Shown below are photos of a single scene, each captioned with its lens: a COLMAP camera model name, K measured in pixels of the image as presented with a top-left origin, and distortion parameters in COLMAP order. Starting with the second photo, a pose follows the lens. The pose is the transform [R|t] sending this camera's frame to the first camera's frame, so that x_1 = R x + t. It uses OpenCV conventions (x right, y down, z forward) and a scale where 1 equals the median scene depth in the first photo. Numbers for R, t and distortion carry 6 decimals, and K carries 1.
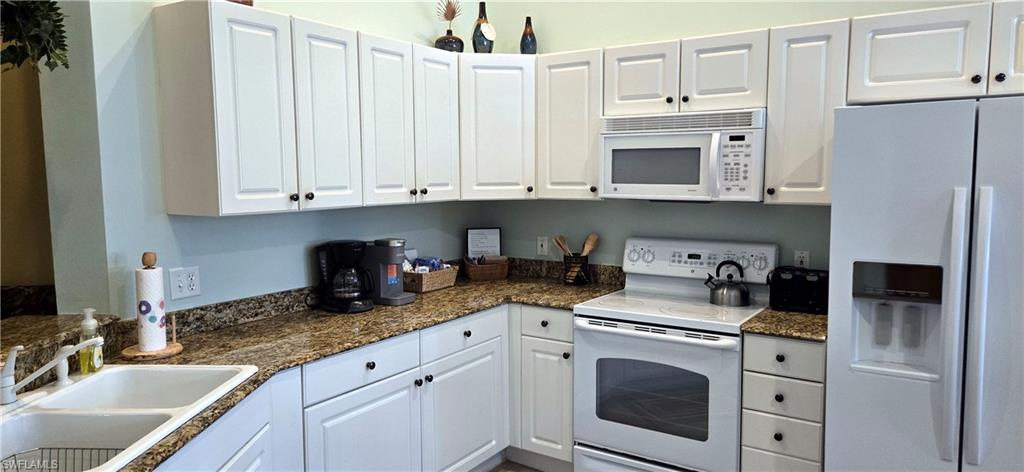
lens RADIAL K [[690.0, 0, 508.8], [0, 690.0, 233.2], [0, 0, 1]] dist [0.084129, -0.078215]
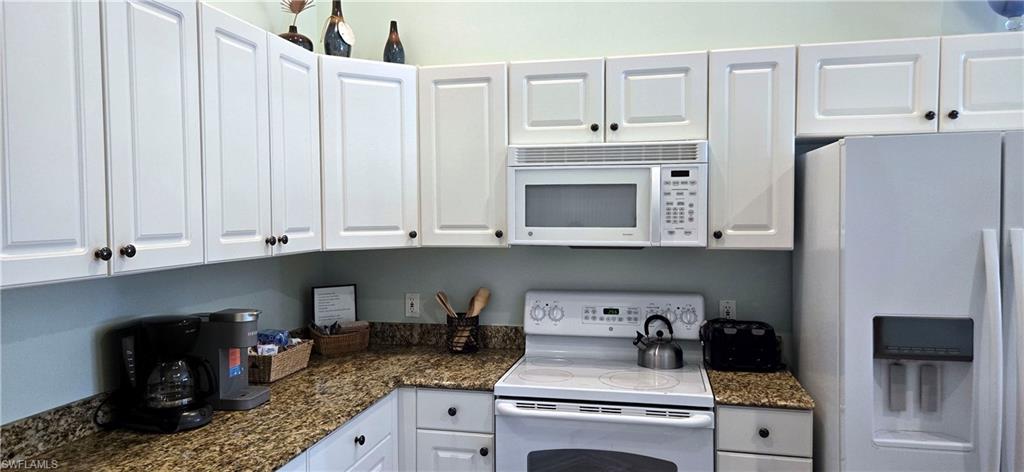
lens RADIAL K [[690.0, 0, 508.8], [0, 690.0, 233.2], [0, 0, 1]] dist [0.084129, -0.078215]
pose [[0.933019, -0.010389, 0.359676, -0.167349], [0.032829, 0.997872, -0.056336, -0.019989], [-0.358326, 0.064371, 0.931375, 0.261704]]
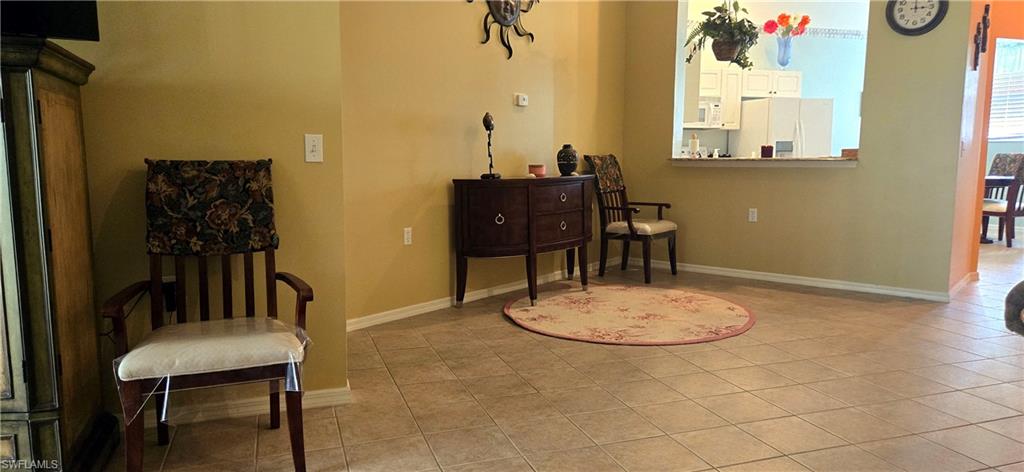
lens RADIAL K [[690.0, 0, 508.8], [0, 690.0, 233.2], [0, 0, 1]] dist [0.084129, -0.078215]
pose [[0.603044, -0.085469, 0.793116, -2.335046], [0.072750, 0.995993, 0.052016, 0.162600], [-0.794383, 0.026331, 0.606846, -0.042454]]
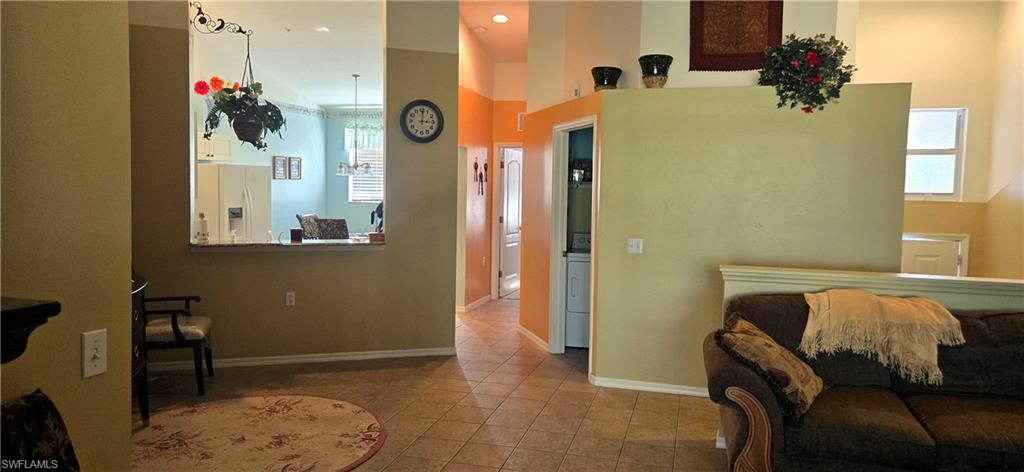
lens RADIAL K [[690.0, 0, 508.8], [0, 690.0, 233.2], [0, 0, 1]] dist [0.084129, -0.078215]
pose [[-0.318515, -0.065638, 0.945643, -2.382489], [0.070661, 0.993180, 0.092738, -0.044734], [-0.945280, 0.096359, -0.311705, 0.573089]]
